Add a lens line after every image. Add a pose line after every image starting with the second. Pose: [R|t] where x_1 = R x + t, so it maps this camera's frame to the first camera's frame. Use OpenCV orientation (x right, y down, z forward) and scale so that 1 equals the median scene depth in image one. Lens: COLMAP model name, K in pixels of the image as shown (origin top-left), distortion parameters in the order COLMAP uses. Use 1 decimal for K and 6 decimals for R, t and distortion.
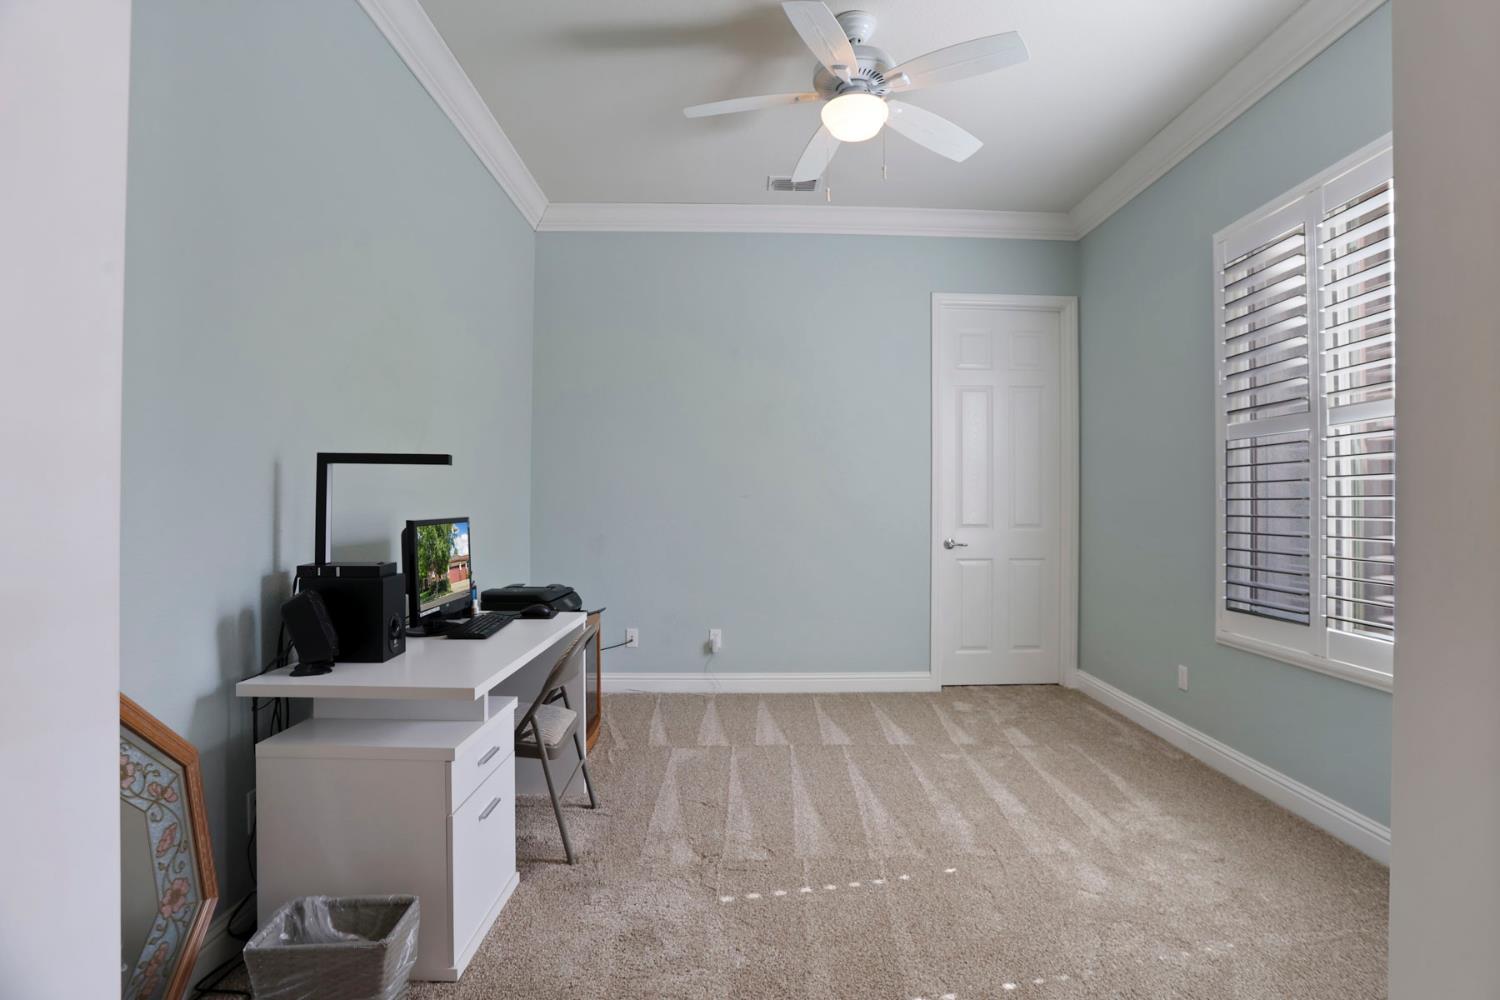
lens RADIAL K [[733.5, 0, 759.5], [0, 733.5, 487.6], [0, 0, 1]] dist [-0.064954, 0.030748]
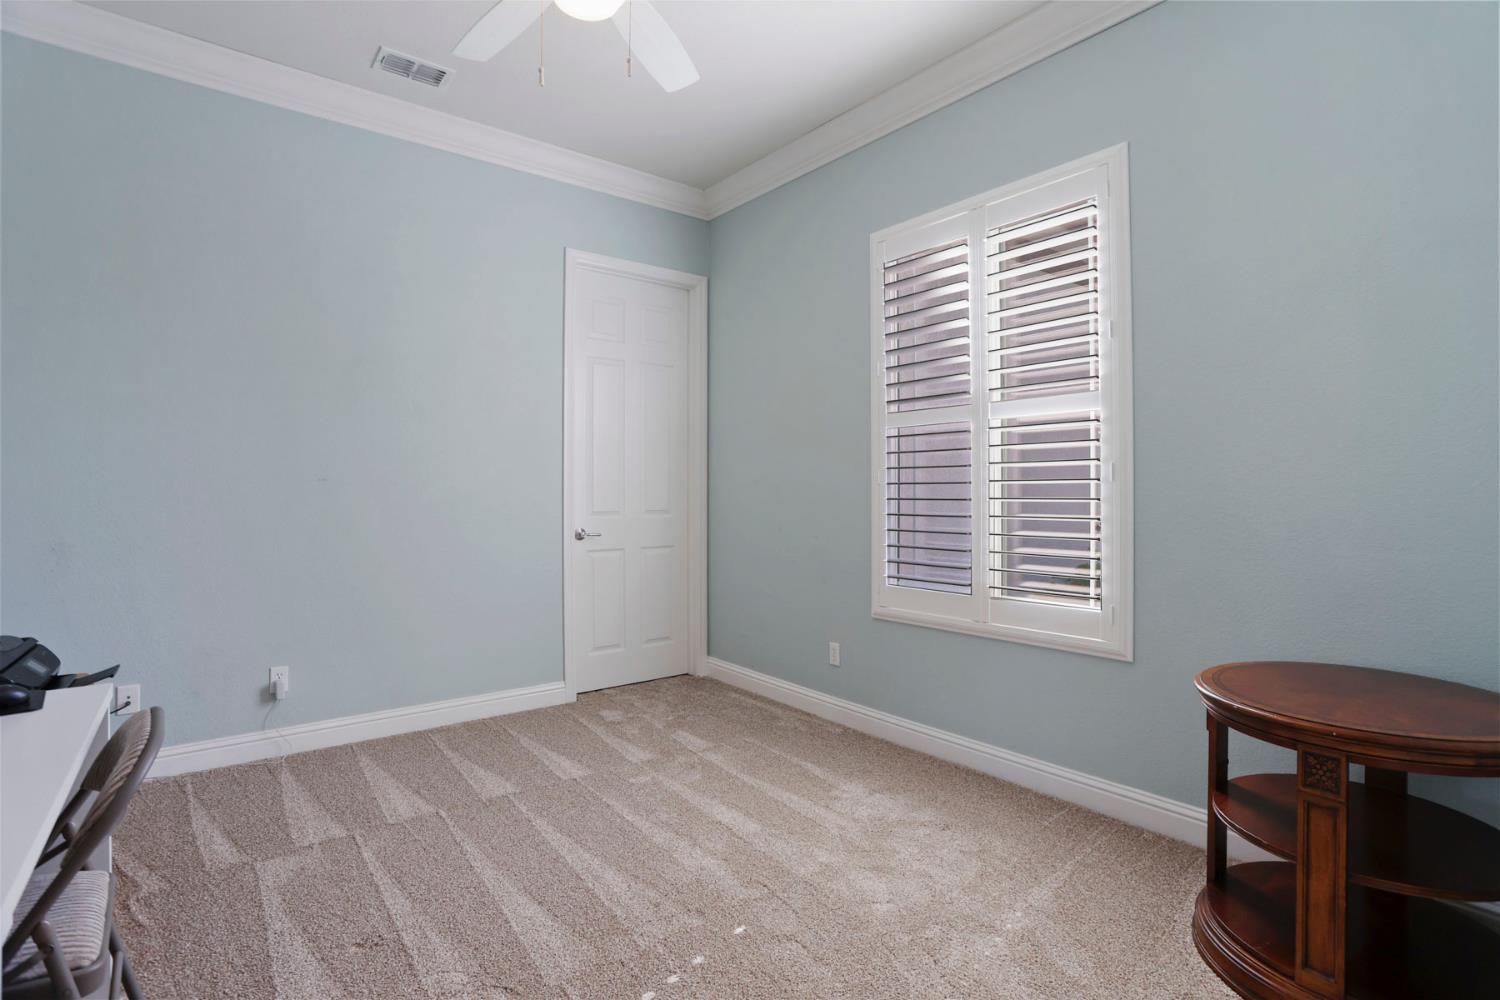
lens RADIAL K [[733.5, 0, 759.5], [0, 733.5, 487.6], [0, 0, 1]] dist [-0.064954, 0.030748]
pose [[0.795701, -0.001342, 0.605689, -0.142294], [-0.009845, 0.999837, 0.015149, 0.007173], [-0.605610, -0.018017, 0.795558, 0.221367]]
